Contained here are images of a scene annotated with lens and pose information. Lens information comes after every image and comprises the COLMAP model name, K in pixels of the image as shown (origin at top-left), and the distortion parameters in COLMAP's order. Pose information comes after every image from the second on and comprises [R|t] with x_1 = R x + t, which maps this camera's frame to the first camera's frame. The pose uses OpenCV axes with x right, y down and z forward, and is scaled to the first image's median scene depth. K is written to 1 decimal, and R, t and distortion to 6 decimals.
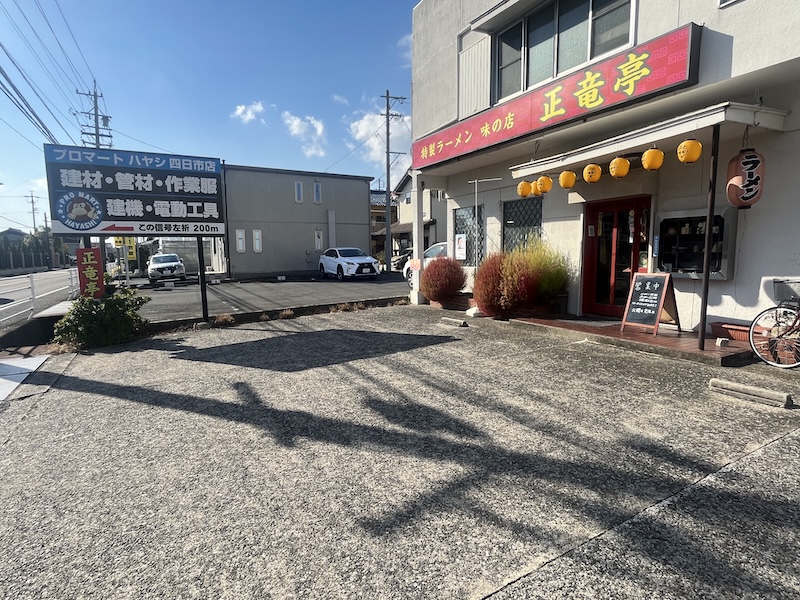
lens RADIAL K [[436.1, 0, 400.0], [0, 436.1, 300.0], [0, 0, 1]] dist [-0.002887, -0.000672]
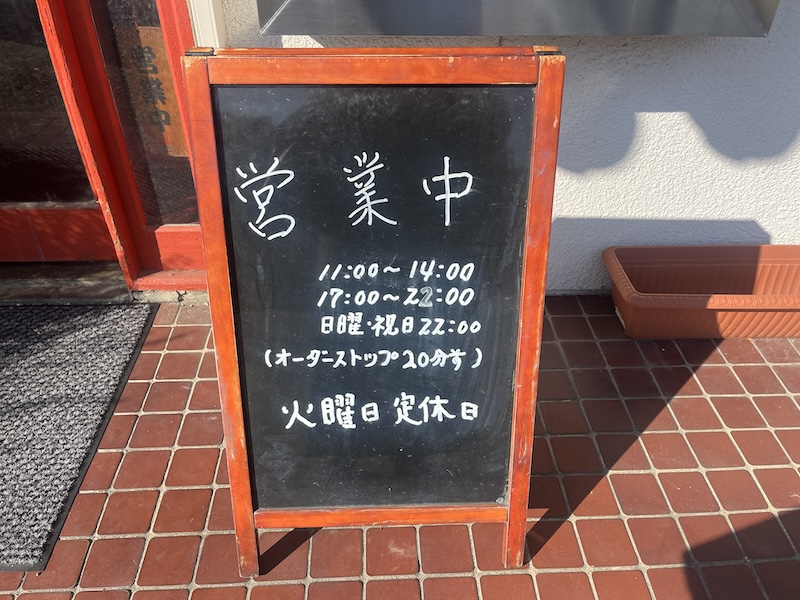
lens RADIAL K [[605.5, 0, 400.0], [0, 605.5, 300.0], [0, 0, 1]] dist [-0.000459, 0.000615]
pose [[0.441296, -0.539703, 0.716923, 0.417383], [0.079180, 0.819226, 0.567979, -0.084120], [-0.893861, -0.193881, 0.404255, 0.850981]]
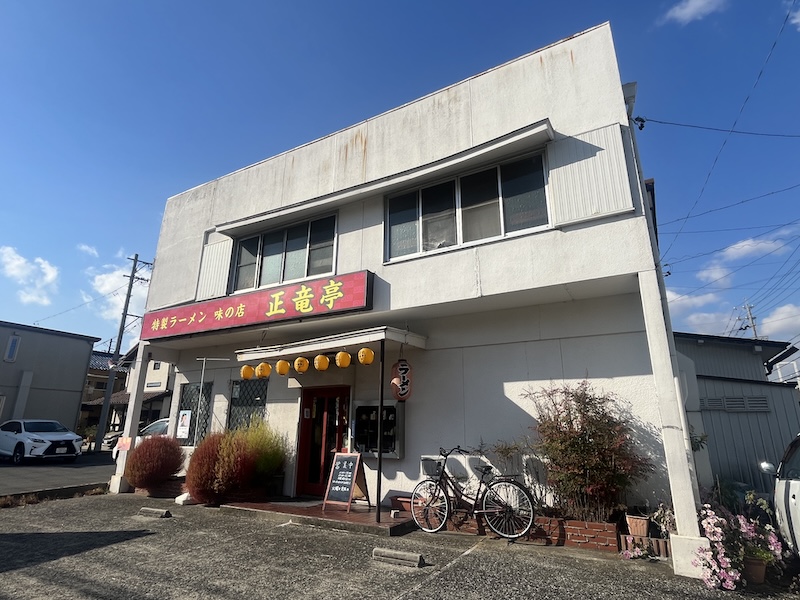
lens RADIAL K [[436.1, 0, 400.0], [0, 436.1, 300.0], [0, 0, 1]] dist [-0.002887, -0.000672]
pose [[0.854976, 0.166062, 0.491366, 0.051056], [0.037344, 0.925192, -0.377658, 0.004469], [-0.517322, 0.341238, 0.784815, -0.116502]]
